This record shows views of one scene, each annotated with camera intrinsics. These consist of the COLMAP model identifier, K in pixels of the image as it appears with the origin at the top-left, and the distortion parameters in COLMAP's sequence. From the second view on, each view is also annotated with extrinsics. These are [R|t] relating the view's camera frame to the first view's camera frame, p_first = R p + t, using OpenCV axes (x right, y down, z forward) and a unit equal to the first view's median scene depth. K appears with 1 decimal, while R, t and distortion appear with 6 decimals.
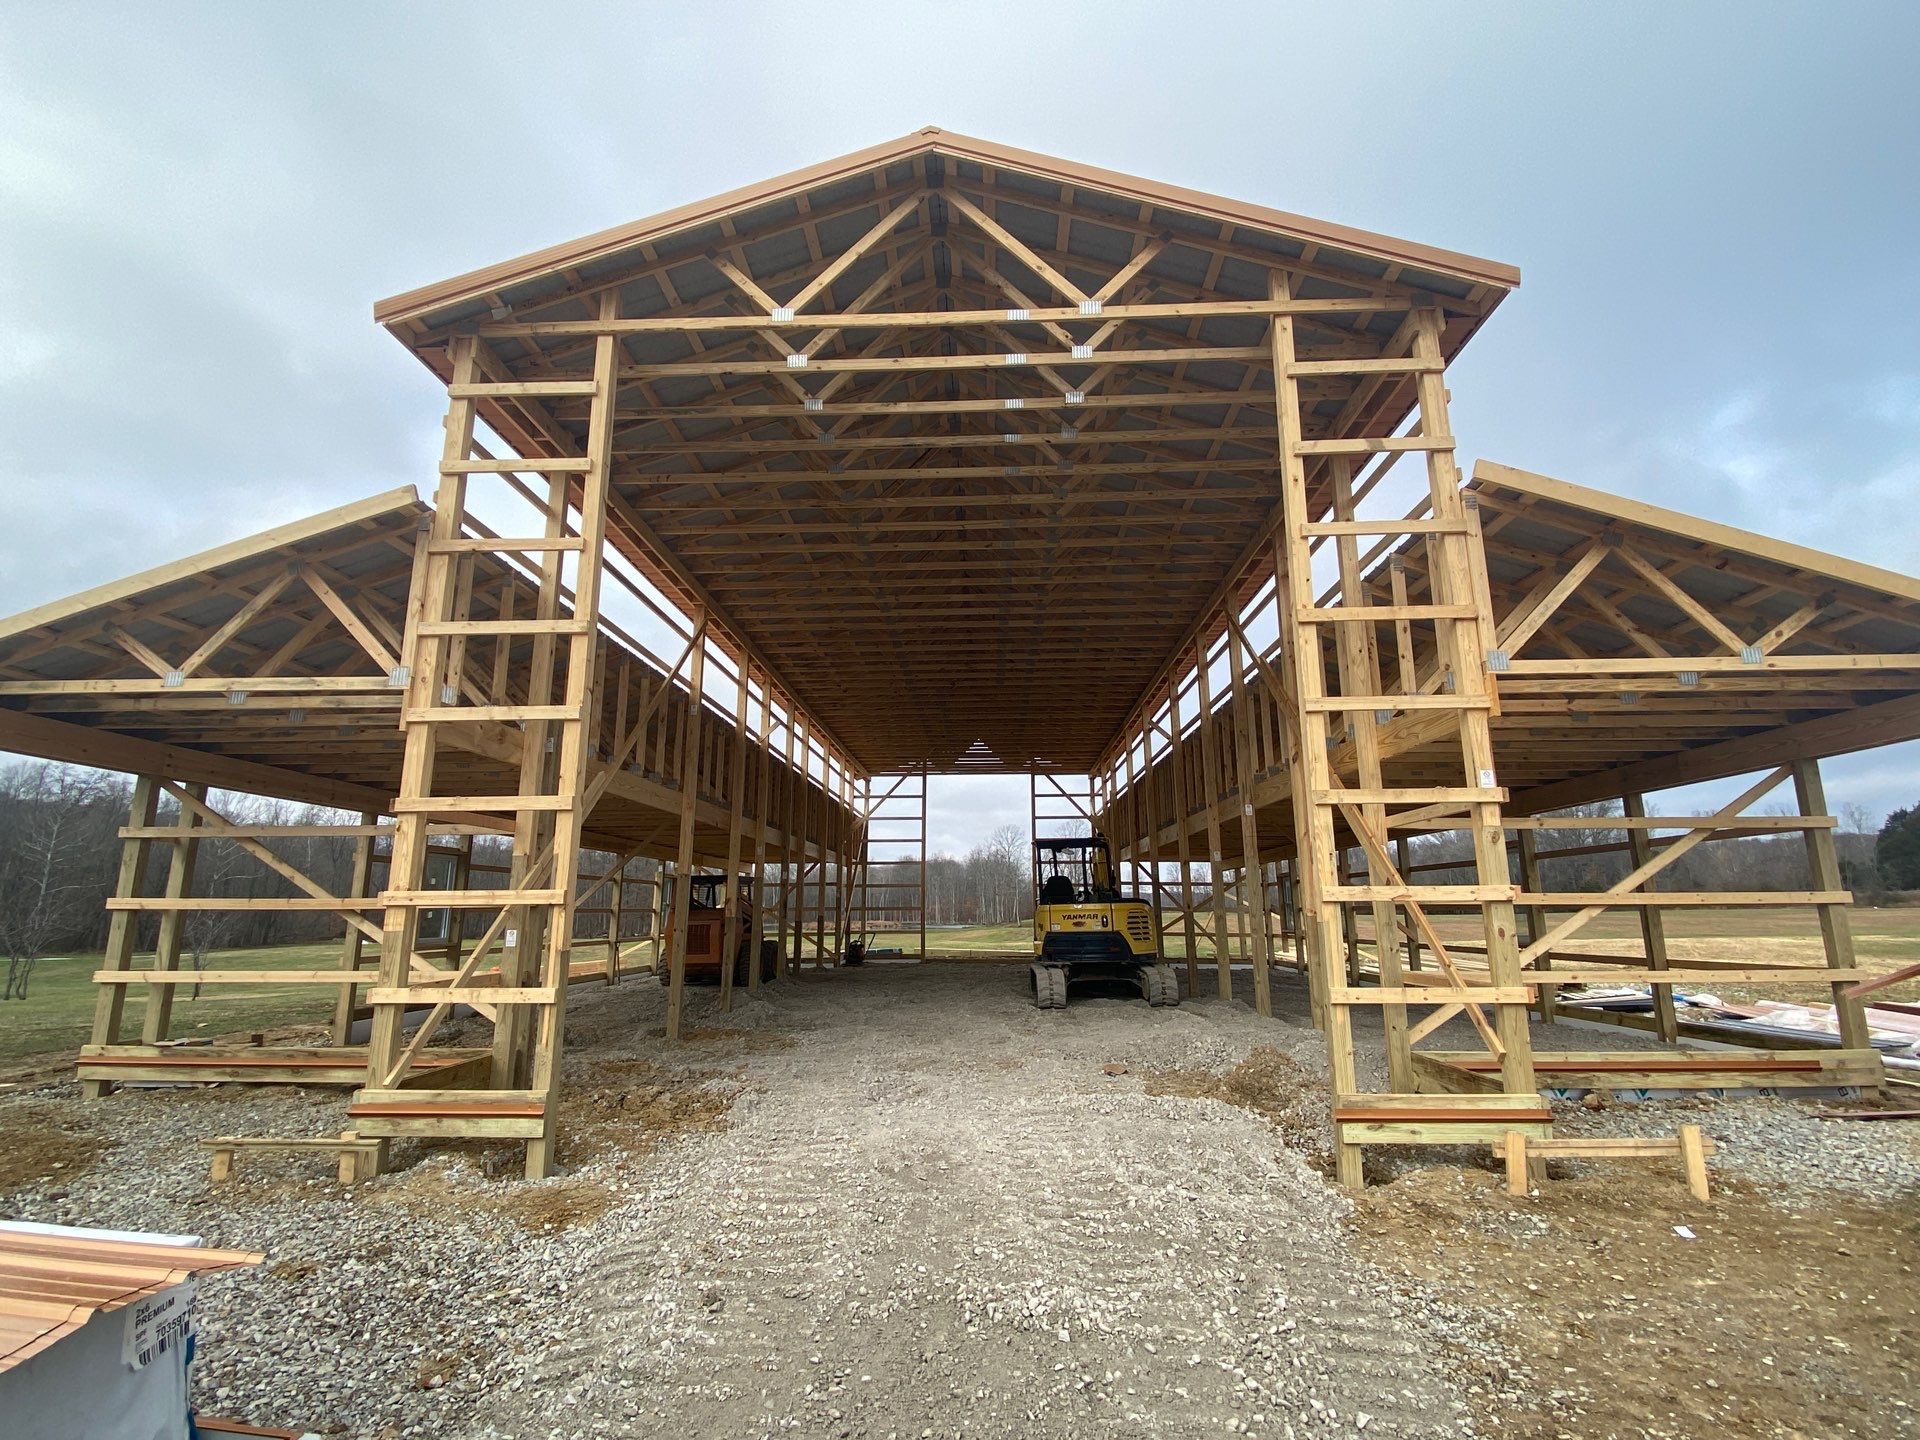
lens RADIAL K [[890.5, 0, 971.4], [0, 890.5, 706.1], [0, 0, 1]] dist [-0.002426, -0.000685]
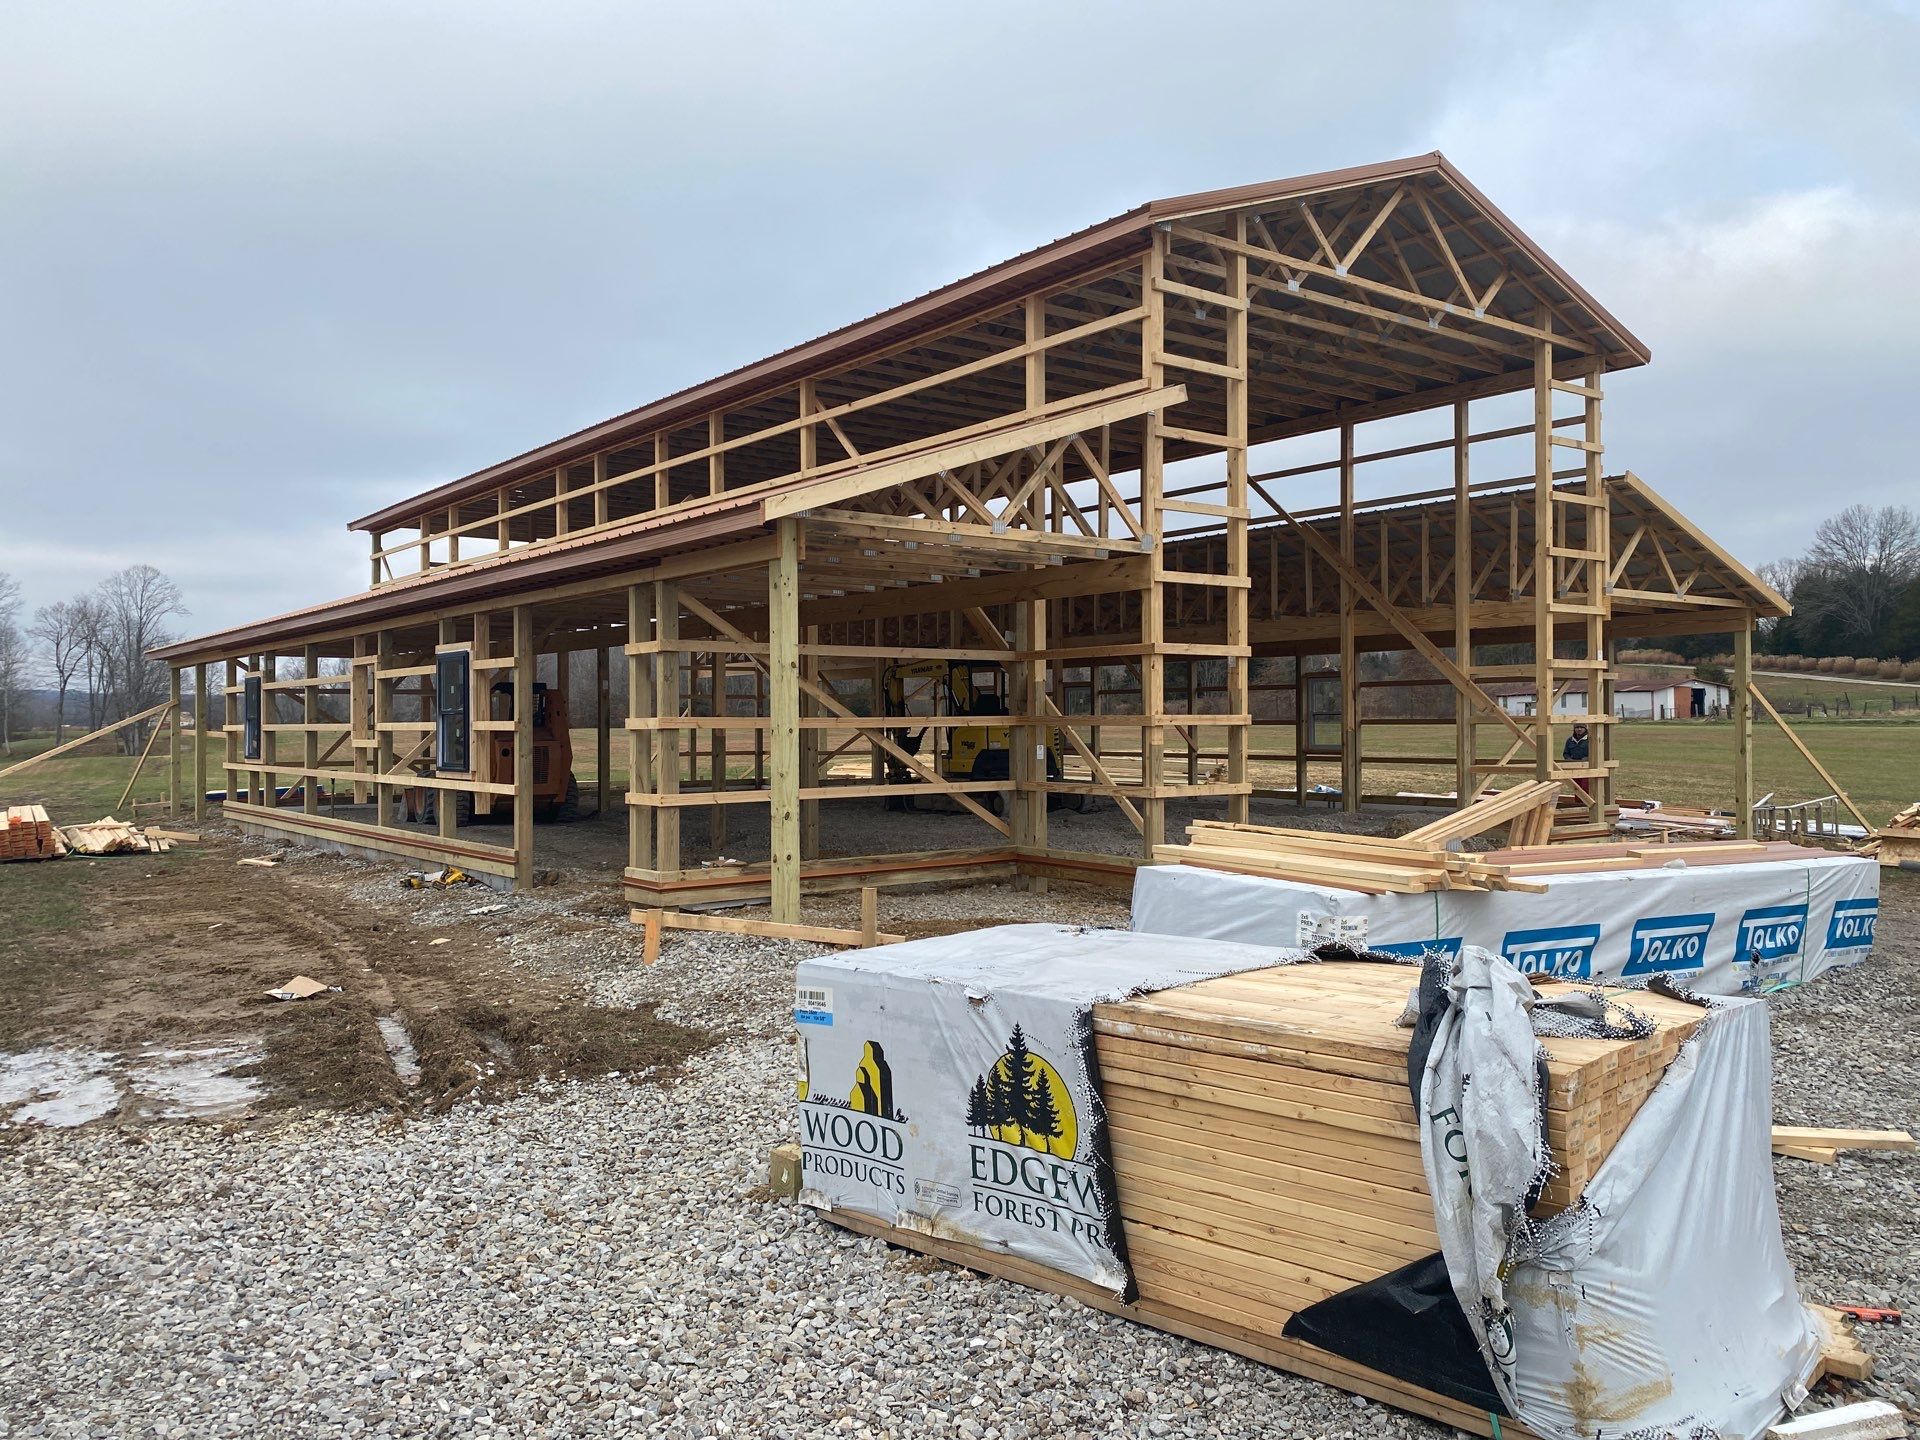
lens RADIAL K [[1443.4, 0, 952.8], [0, 1443.4, 723.2], [0, 0, 1]] dist [0.026062, -0.041513]
pose [[0.772279, 0.000451, 0.635284, -1.961964], [-0.136061, 0.976913, 0.164708, -0.074586], [-0.620542, -0.213638, 0.754510, -0.357545]]
